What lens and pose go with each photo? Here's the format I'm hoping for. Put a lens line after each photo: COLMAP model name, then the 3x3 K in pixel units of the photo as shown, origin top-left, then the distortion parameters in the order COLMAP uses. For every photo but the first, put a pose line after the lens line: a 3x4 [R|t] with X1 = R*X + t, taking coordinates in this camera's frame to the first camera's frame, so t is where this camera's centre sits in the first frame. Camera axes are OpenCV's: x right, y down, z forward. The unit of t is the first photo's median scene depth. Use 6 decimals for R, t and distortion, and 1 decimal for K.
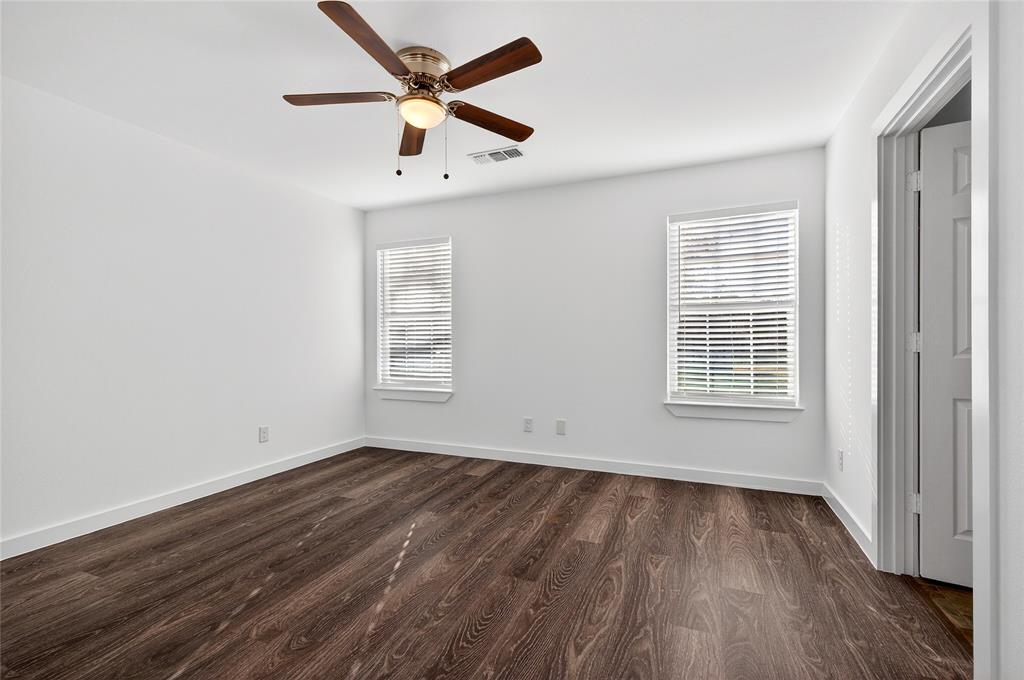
lens RADIAL K [[401.1, 0, 505.4], [0, 401.1, 339.0], [0, 0, 1]] dist [0.000081, -0.000018]
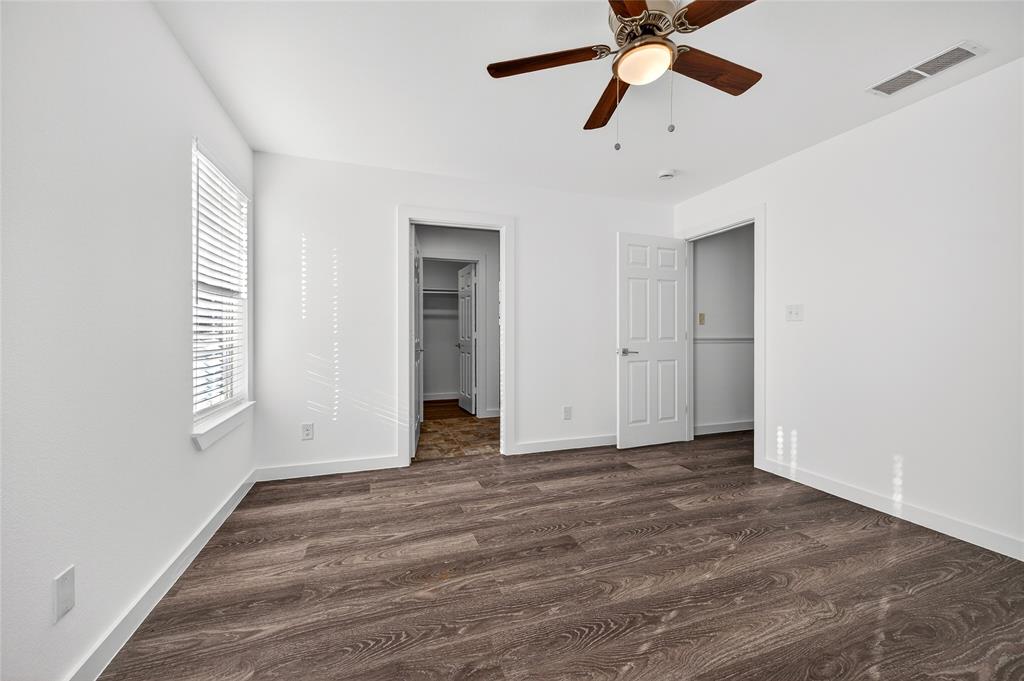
lens RADIAL K [[401.1, 0, 505.4], [0, 401.1, 339.5], [0, 0, 1]] dist [0.000081, -0.000018]
pose [[-0.637580, -0.009728, 0.770323, -0.597970], [-0.001883, 0.999937, 0.011069, 0.005883], [-0.770382, 0.005607, -0.637558, 1.580631]]
